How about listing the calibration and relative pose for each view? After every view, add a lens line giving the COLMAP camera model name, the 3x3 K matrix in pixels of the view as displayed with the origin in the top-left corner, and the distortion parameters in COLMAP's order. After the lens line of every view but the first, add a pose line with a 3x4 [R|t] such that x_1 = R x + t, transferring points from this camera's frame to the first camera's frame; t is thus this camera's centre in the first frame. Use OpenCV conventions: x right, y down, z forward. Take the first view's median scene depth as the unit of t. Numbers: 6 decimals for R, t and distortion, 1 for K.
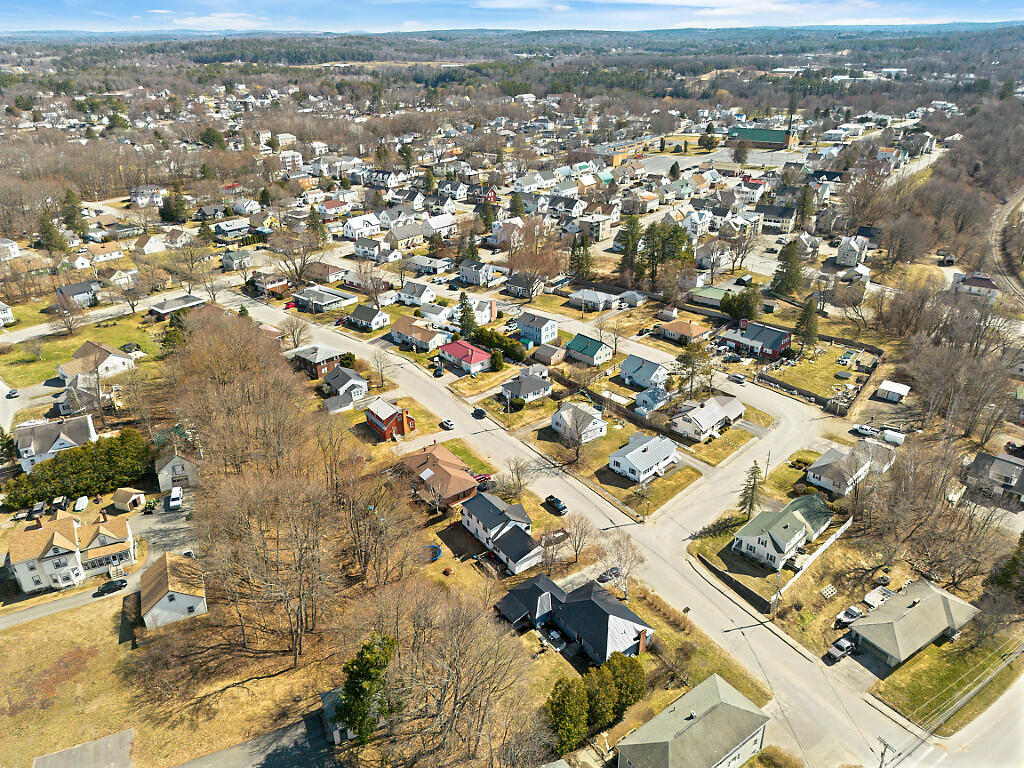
lens RADIAL K [[716.2, 0, 512.0], [0, 716.2, 384.0], [0, 0, 1]] dist [0.079684, -0.078298]
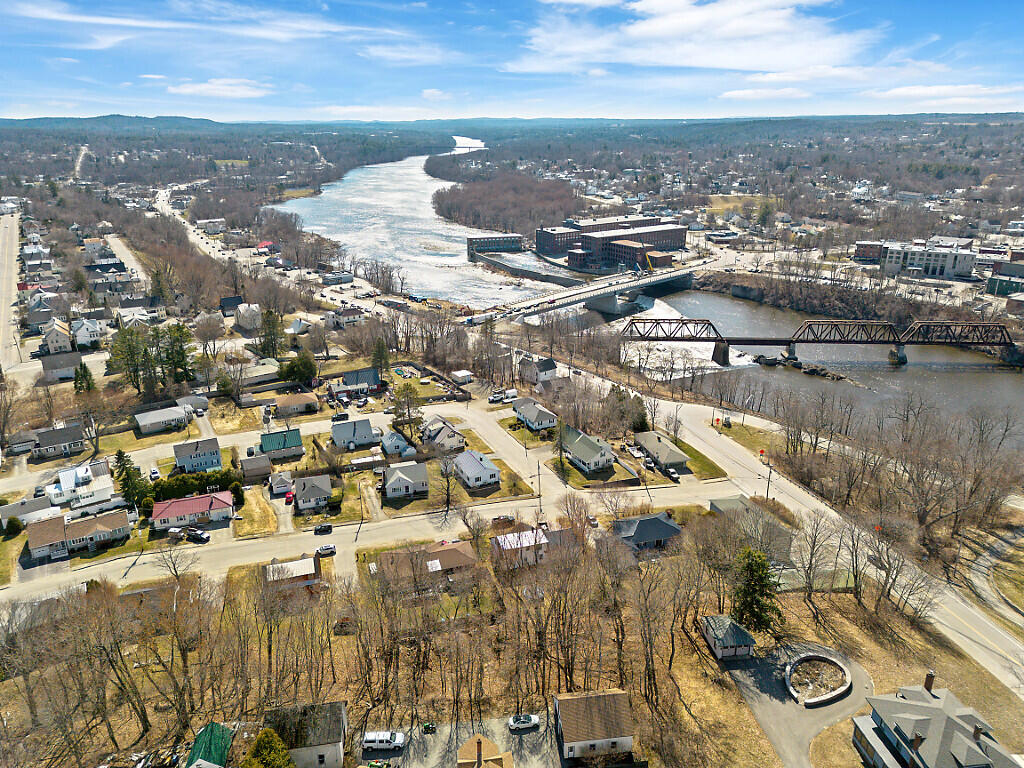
lens RADIAL K [[715.9, 0, 512.0], [0, 715.9, 384.0], [0, 0, 1]] dist [0.087254, -0.085003]
pose [[0.311050, -0.312777, 0.897451, -0.617966], [0.413231, 0.894872, 0.168655, -0.150076], [-0.855855, 0.318395, 0.407599, 0.302188]]
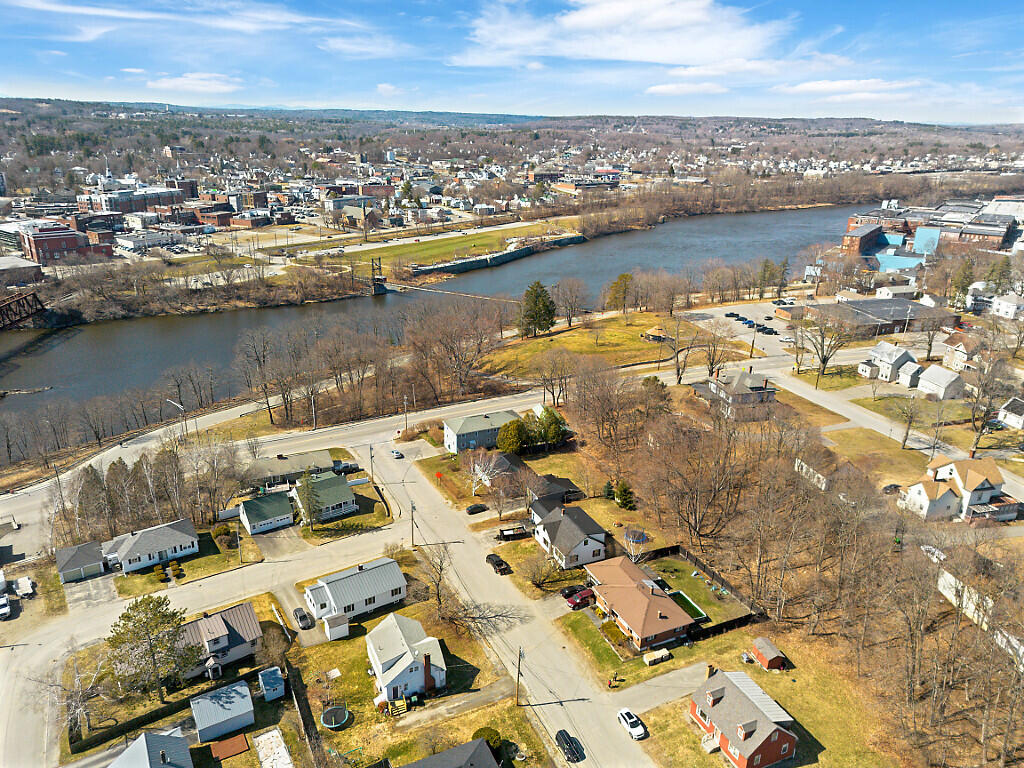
lens RADIAL K [[716.2, 0, 512.0], [0, 716.2, 384.0], [0, 0, 1]] dist [0.079684, -0.078298]
pose [[-0.982083, -0.069758, 0.175063, -0.064366], [0.077046, 0.699148, 0.710813, -0.414845], [-0.171980, 0.711565, -0.681247, 0.980489]]
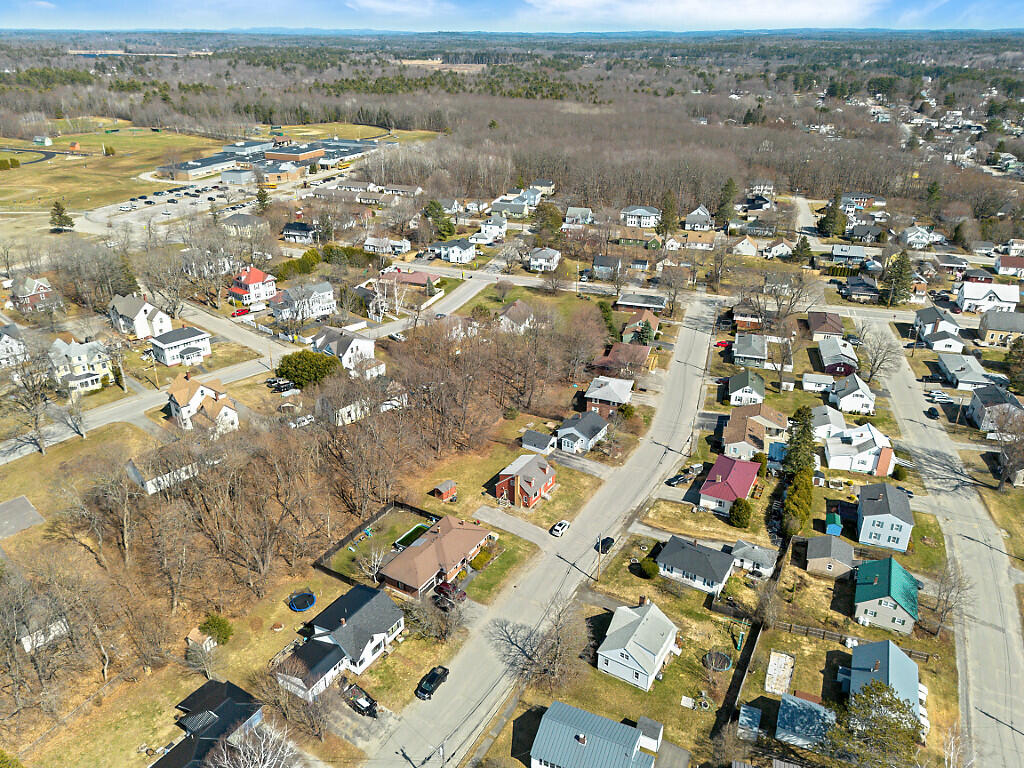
lens RADIAL K [[744.6, 0, 512.0], [0, 744.6, 384.0], [0, 0, 1]] dist [0.086420, -0.096254]
pose [[0.385492, 0.402727, -0.830185, 0.397985], [-0.412522, 0.880020, 0.235350, -0.198919], [0.825361, 0.251744, 0.505375, 0.421585]]
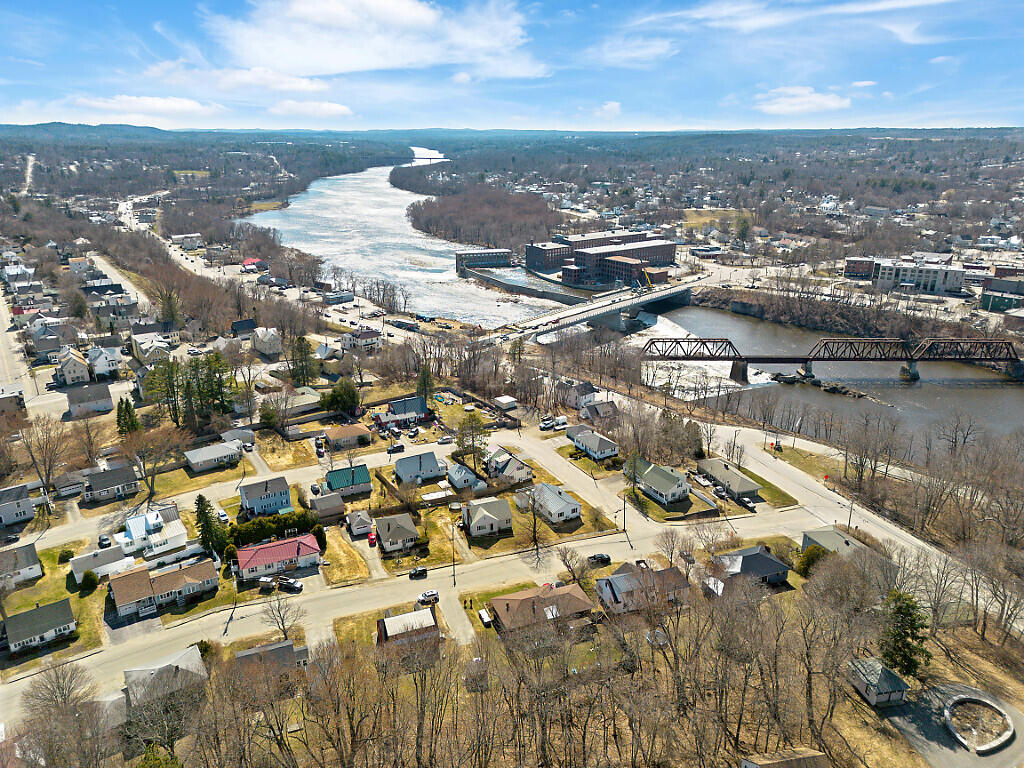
lens RADIAL K [[715.9, 0, 512.0], [0, 715.9, 384.0], [0, 0, 1]] dist [0.087254, -0.085003]
pose [[0.251027, -0.305053, 0.918656, -0.634524], [0.415062, 0.891291, 0.182549, -0.233016], [-0.874476, 0.335474, 0.350354, 0.428443]]
